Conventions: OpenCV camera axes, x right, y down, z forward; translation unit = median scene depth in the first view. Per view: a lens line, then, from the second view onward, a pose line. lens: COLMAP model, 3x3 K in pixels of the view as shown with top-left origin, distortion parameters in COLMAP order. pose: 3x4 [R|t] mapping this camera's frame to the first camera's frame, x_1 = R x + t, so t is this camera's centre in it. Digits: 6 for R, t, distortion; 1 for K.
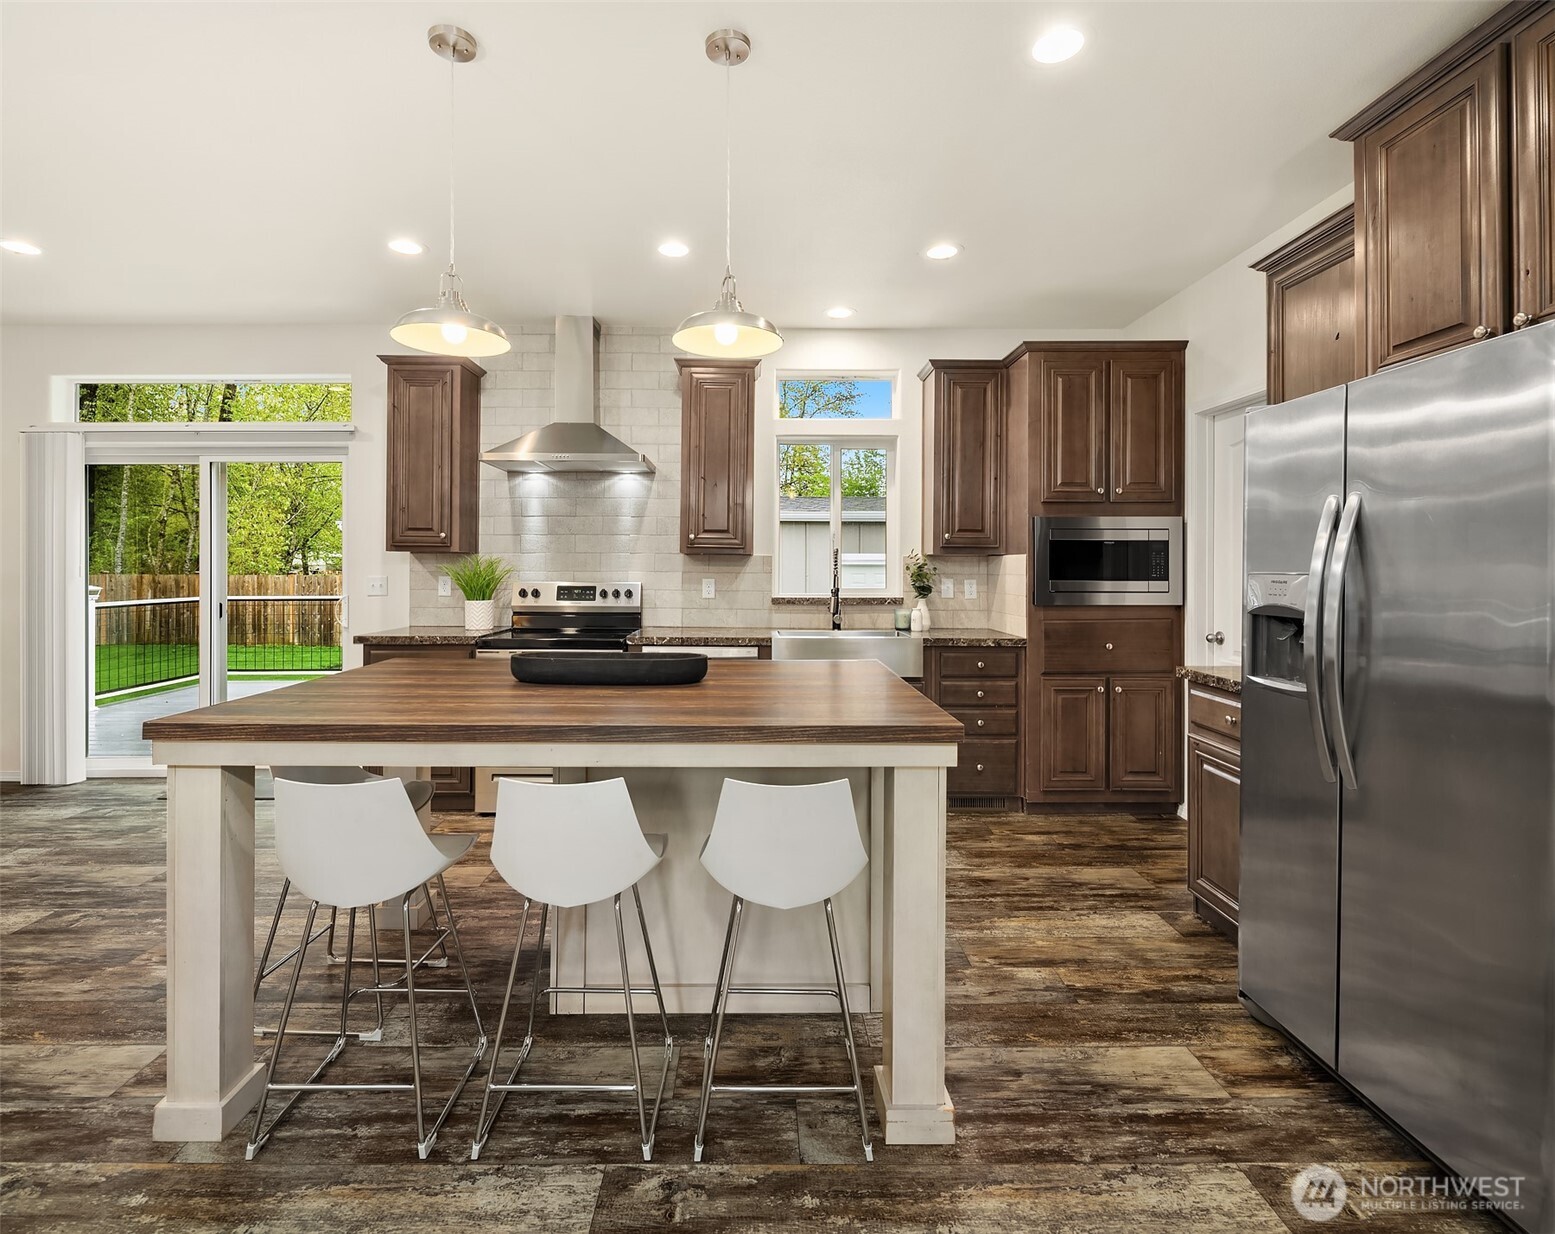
lens RADIAL K [[790.4, 0, 763.1], [0, 790.4, 553.6], [0, 0, 1]] dist [-0.001529, 0.000423]
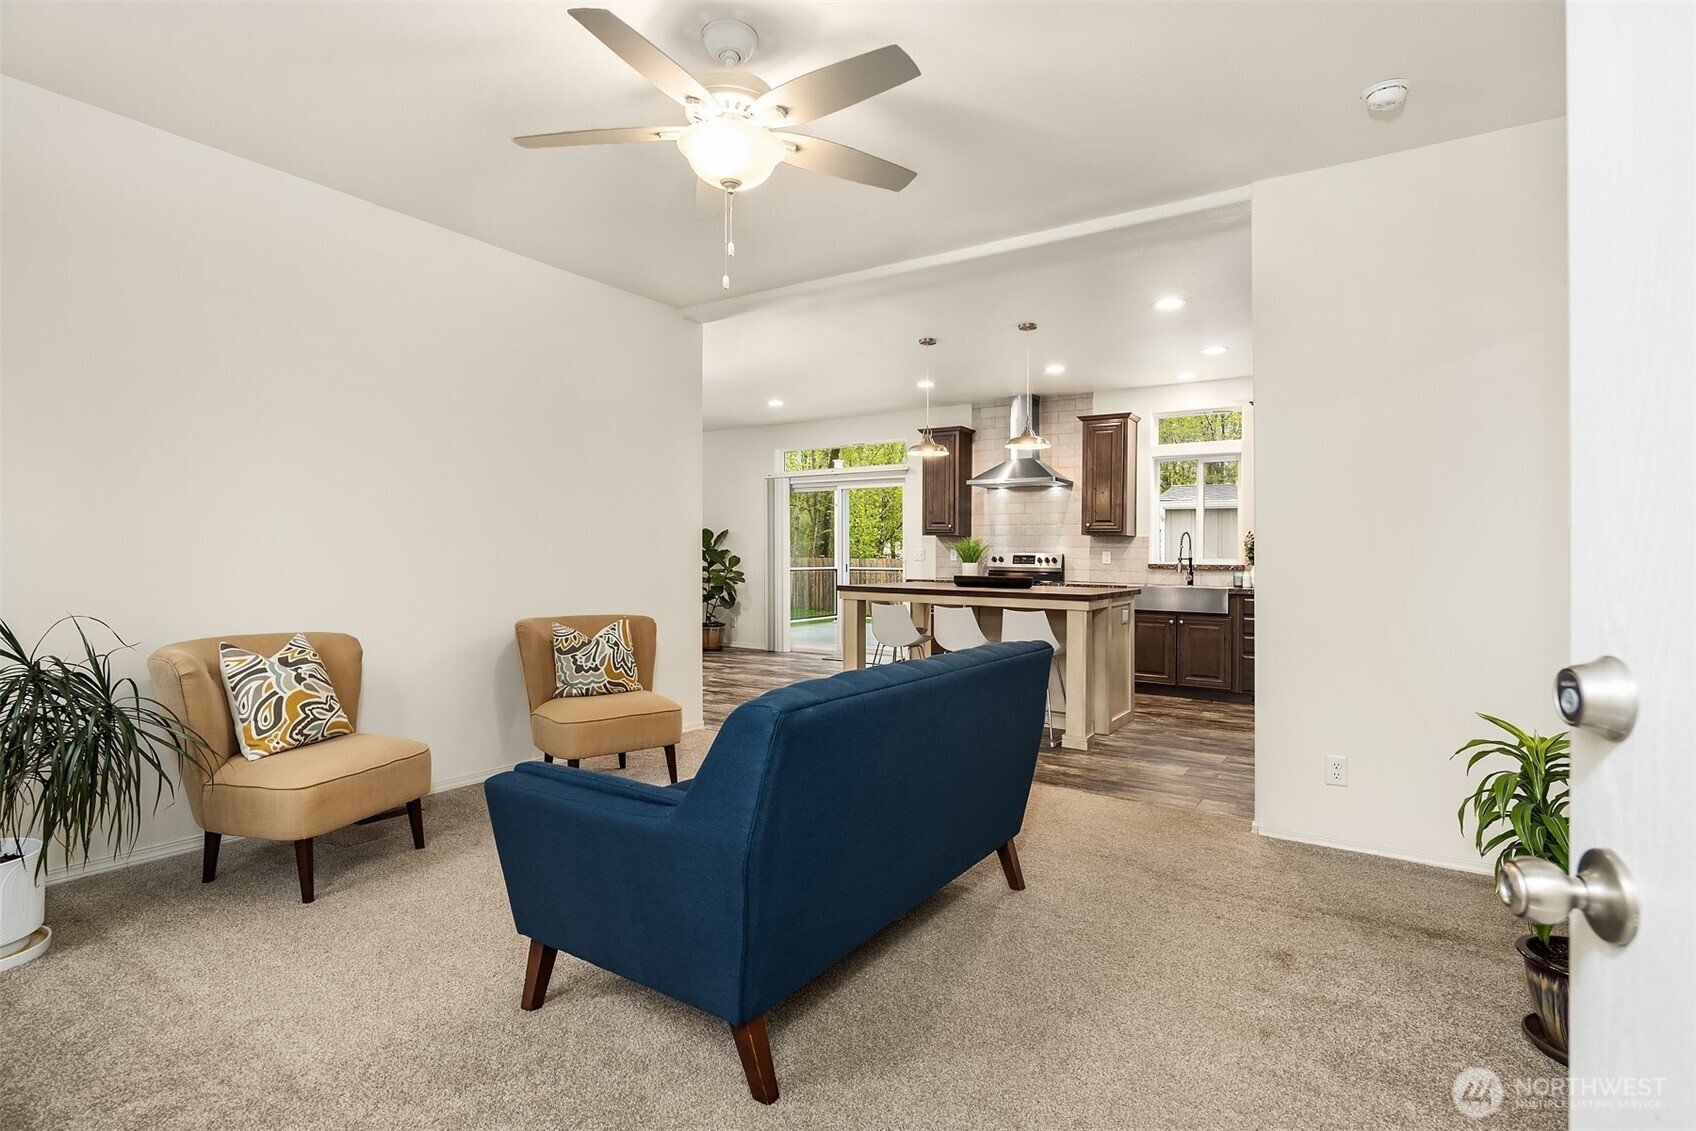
lens RADIAL K [[824.8, 0, 850.6], [0, 824.8, 558.8], [0, 0, 1]] dist [0.010490, 0.000817]
pose [[0.837821, 0.007588, -0.545893, 0.410454], [0.002897, 0.999828, 0.018344, 0.015176], [0.545938, -0.016951, 0.837654, -0.666662]]
